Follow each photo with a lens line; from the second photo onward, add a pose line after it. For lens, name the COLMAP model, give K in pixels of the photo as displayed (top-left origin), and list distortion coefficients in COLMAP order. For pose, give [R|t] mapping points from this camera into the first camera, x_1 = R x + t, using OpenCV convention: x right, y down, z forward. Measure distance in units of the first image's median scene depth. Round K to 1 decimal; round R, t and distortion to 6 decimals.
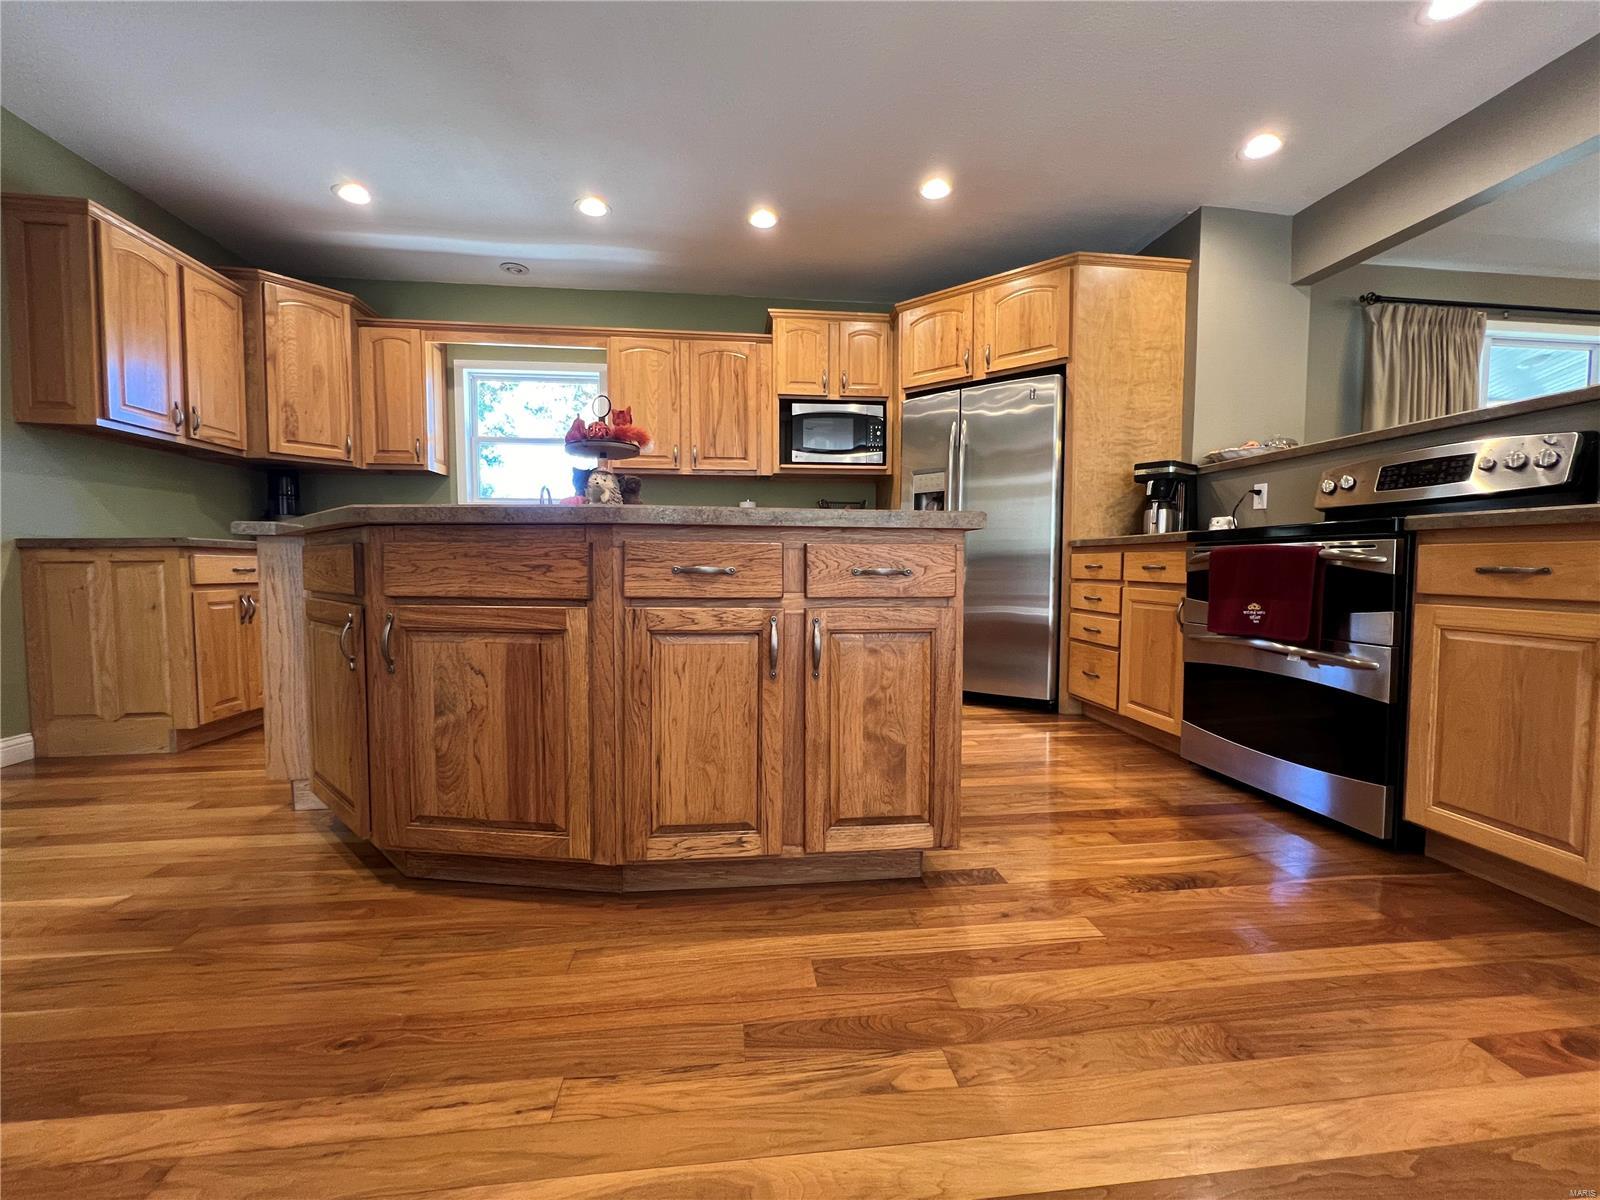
lens RADIAL K [[640.6, 0, 798.2], [0, 640.6, 595.2], [0, 0, 1]] dist [-0.001403, -0.000064]
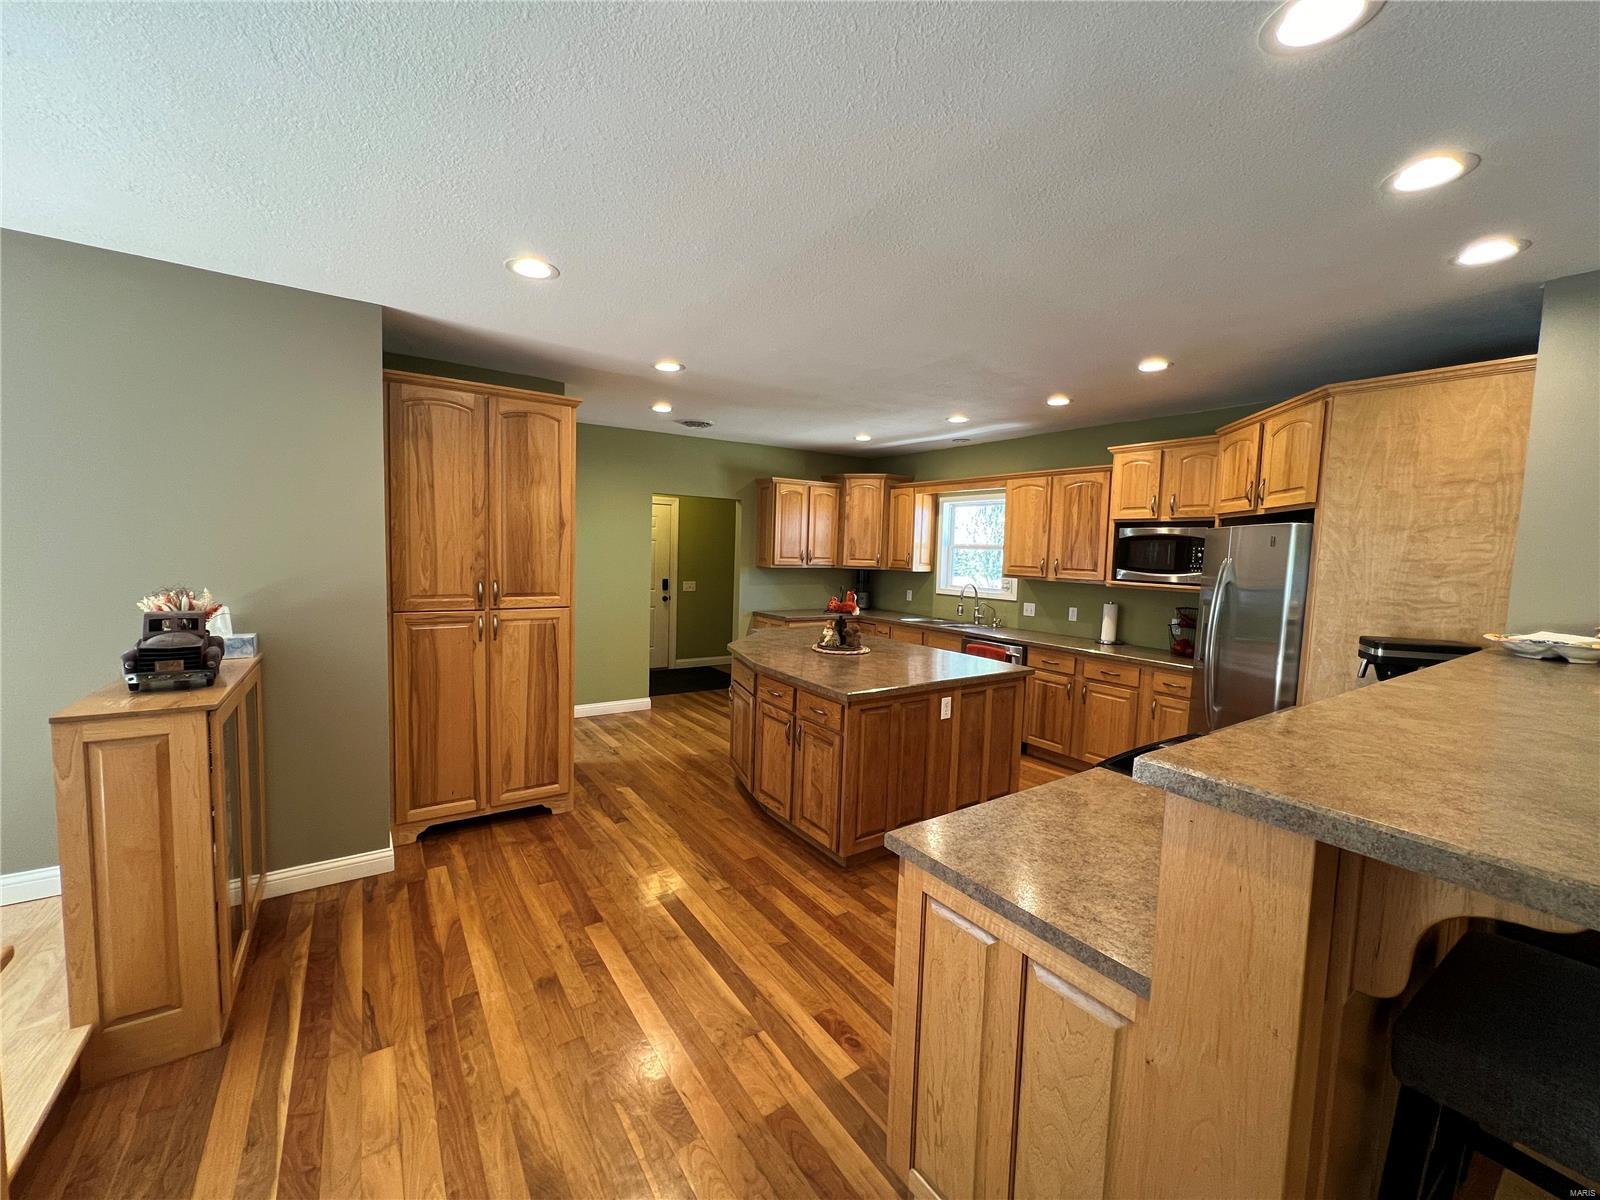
lens RADIAL K [[639.3, 0, 798.3], [0, 639.3, 595.0], [0, 0, 1]] dist [-0.000584, 0.000035]
pose [[0.468274, 0.081025, -0.879861, 0.868520], [-0.073501, 0.995907, 0.052593, -0.235991], [0.880521, 0.040043, 0.472312, -0.040062]]
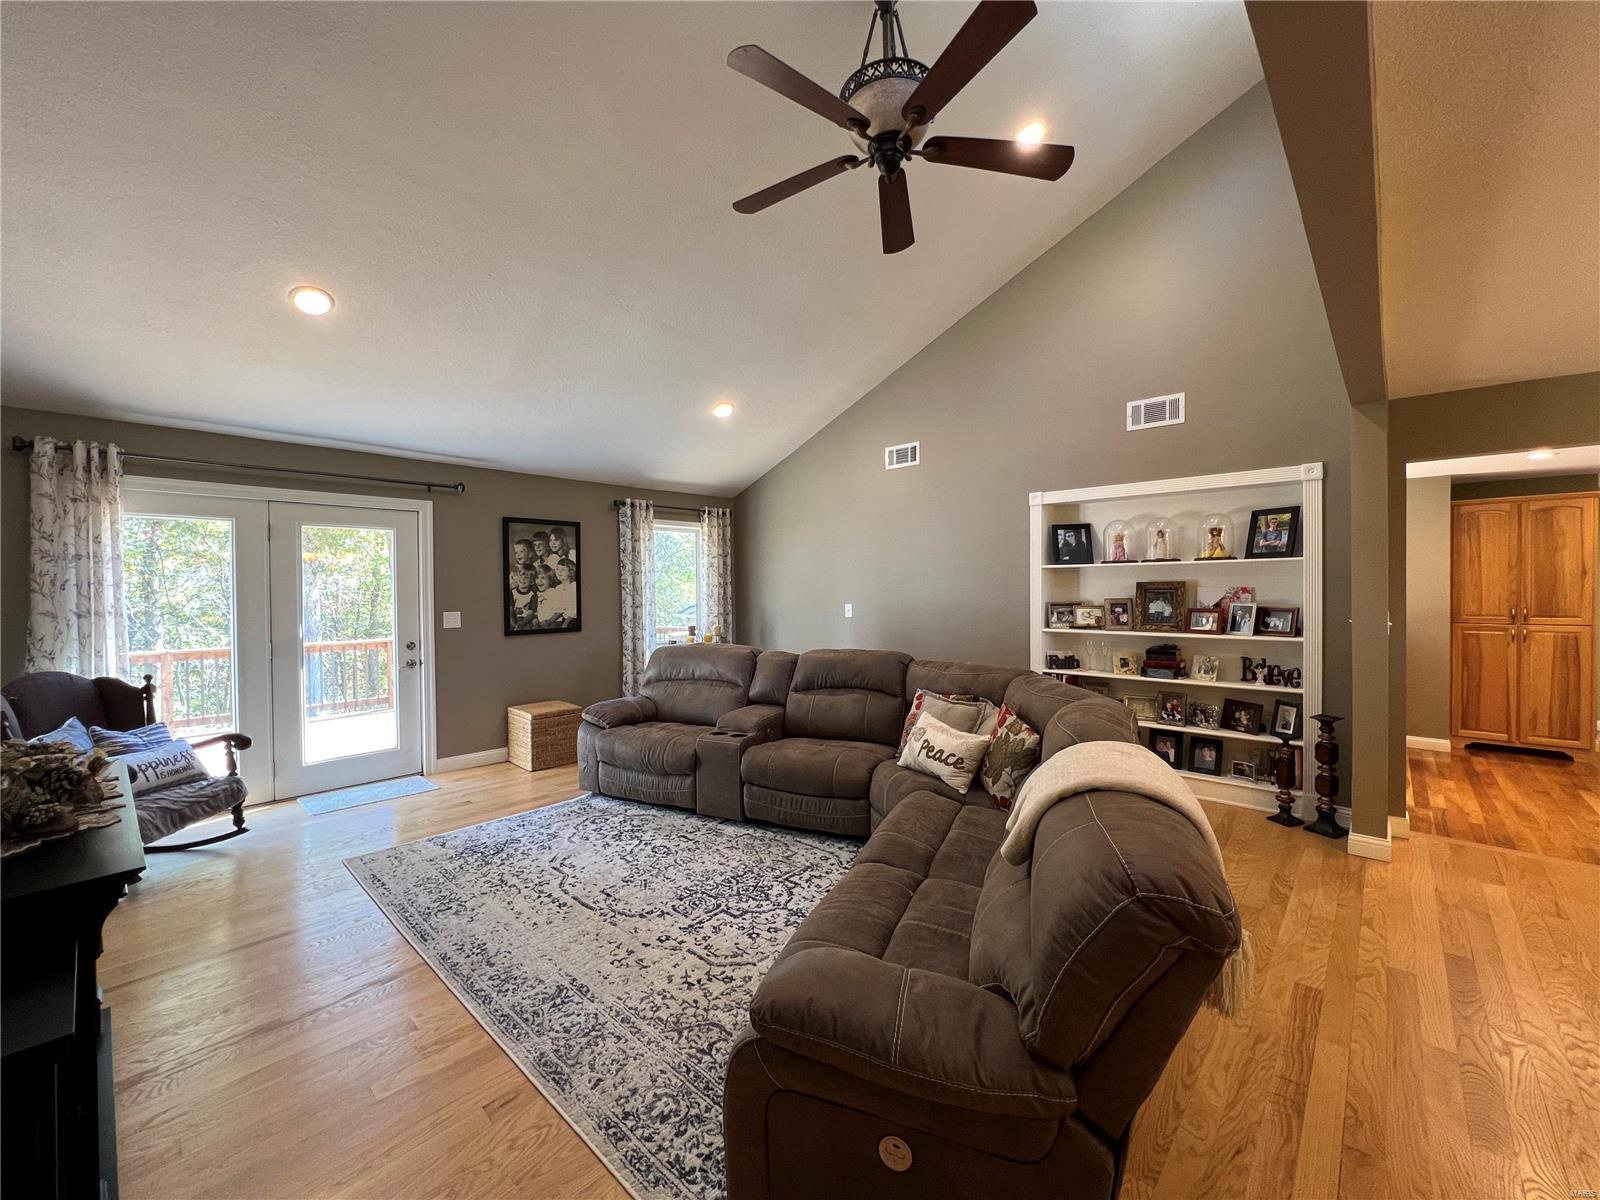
lens RADIAL K [[640.6, 0, 798.2], [0, 640.6, 595.2], [0, 0, 1]] dist [-0.001403, -0.000064]
pose [[-0.755139, 0.011479, -0.655464, 2.392071], [-0.025638, 0.998565, 0.047024, -0.234034], [0.655063, 0.052315, -0.753761, 0.029467]]
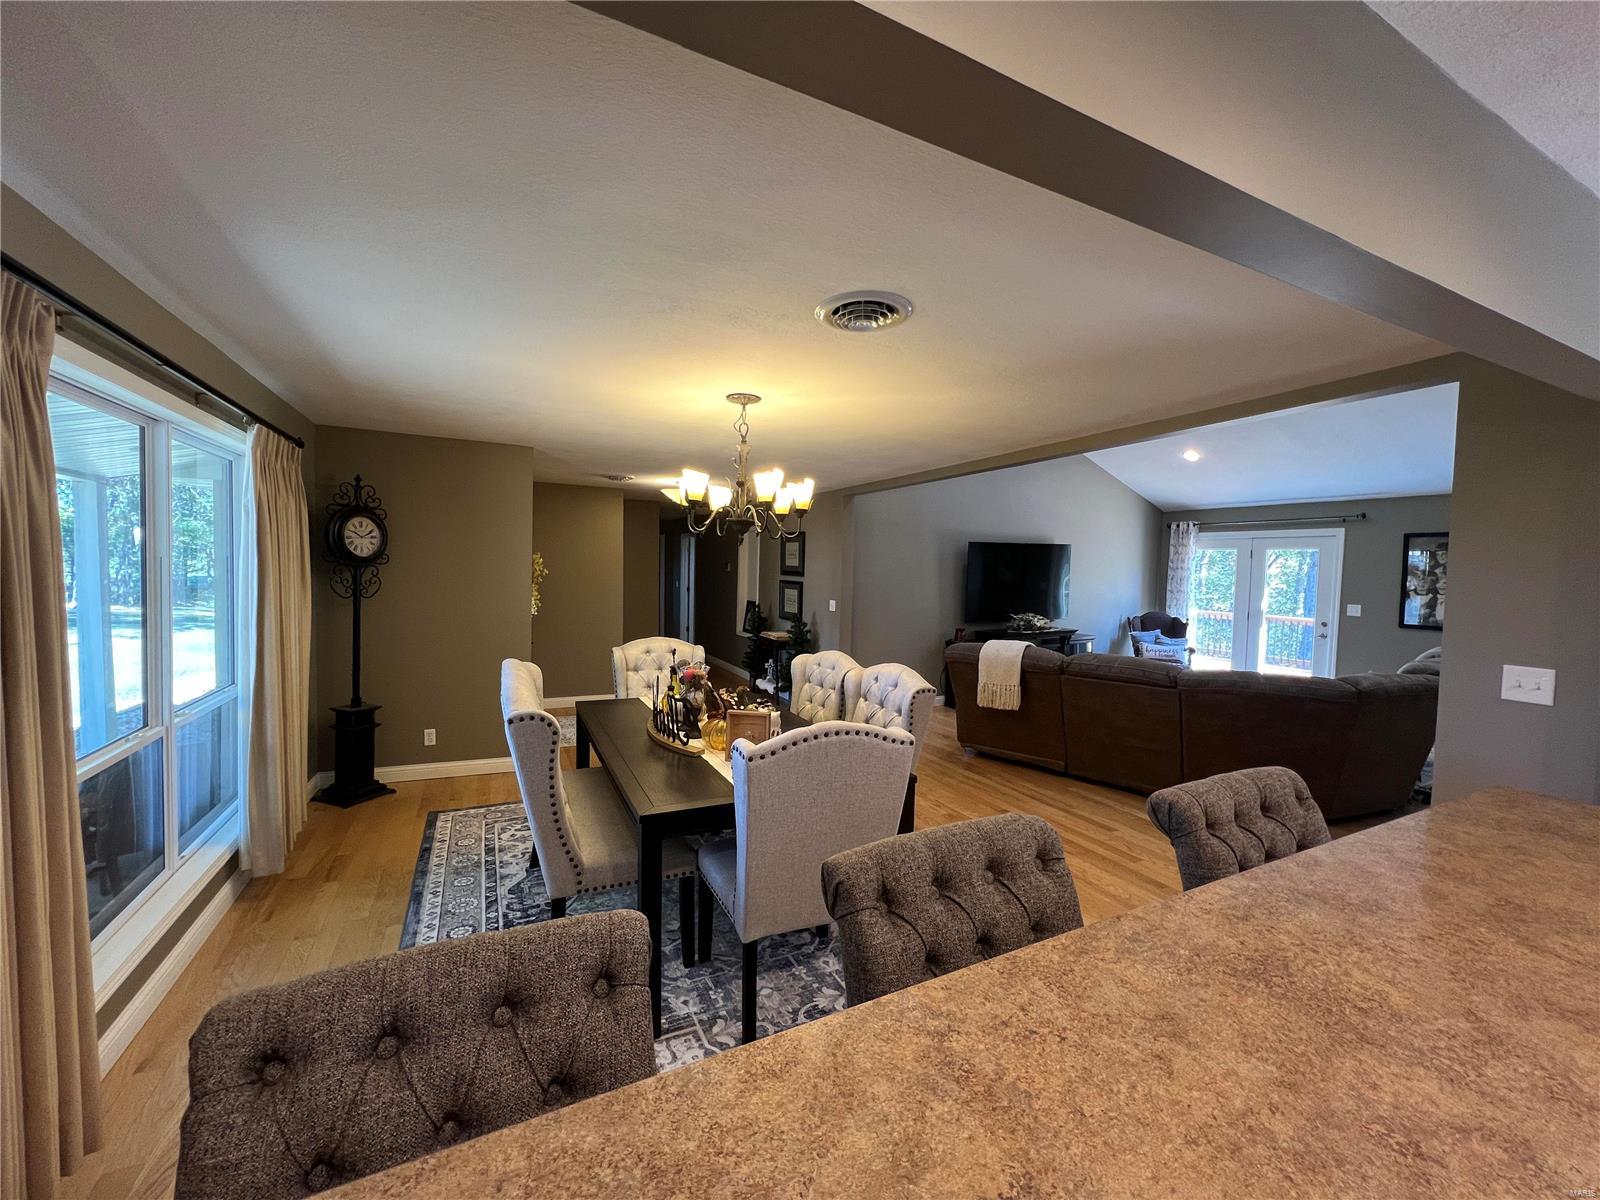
lens RADIAL K [[640.6, 0, 798.2], [0, 640.6, 595.2], [0, 0, 1]] dist [-0.001403, -0.000064]
pose [[-0.338337, -0.056146, 0.939348, 0.640611], [0.024818, 0.997339, 0.068551, -0.326995], [-0.940698, 0.046506, -0.336044, 0.823083]]
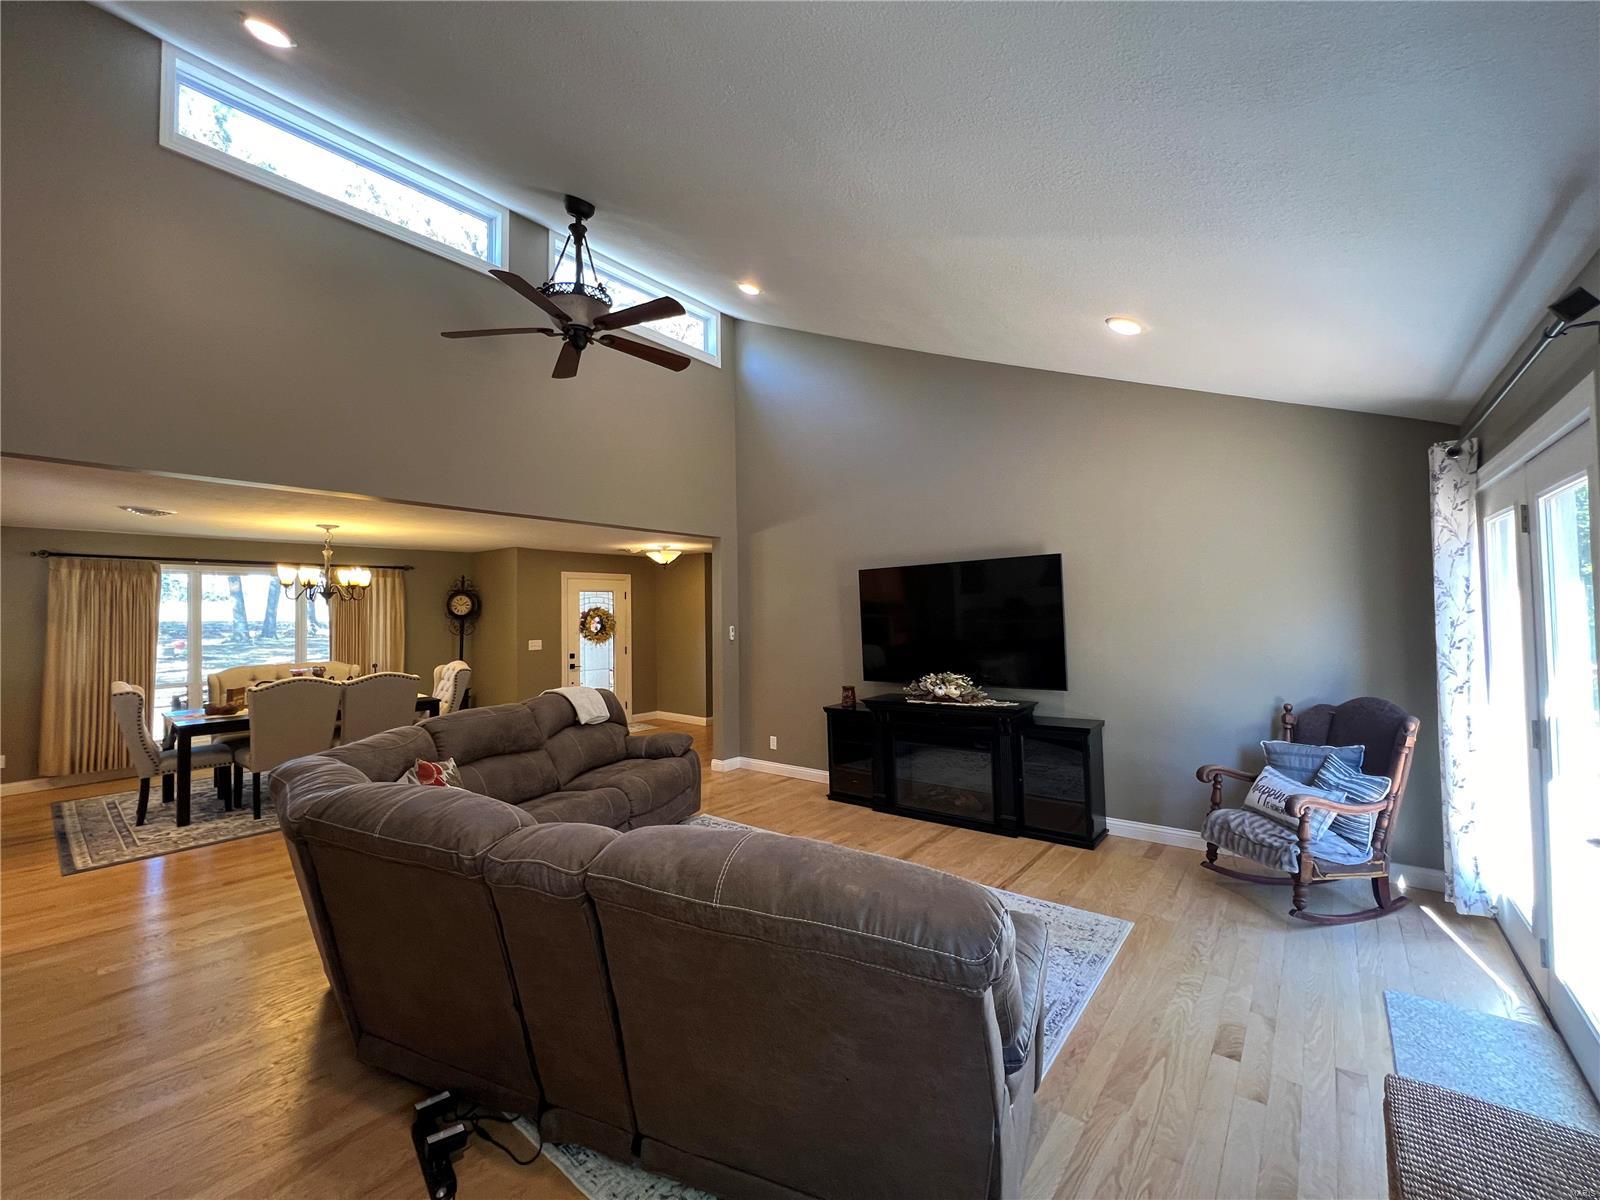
lens RADIAL K [[640.6, 0, 798.2], [0, 640.6, 595.2], [0, 0, 1]] dist [-0.001403, -0.000064]
pose [[0.720153, 0.001278, 0.693814, 1.284820], [0.054904, 0.996757, -0.058825, -0.191234], [-0.691640, 0.080456, 0.717747, -1.561525]]
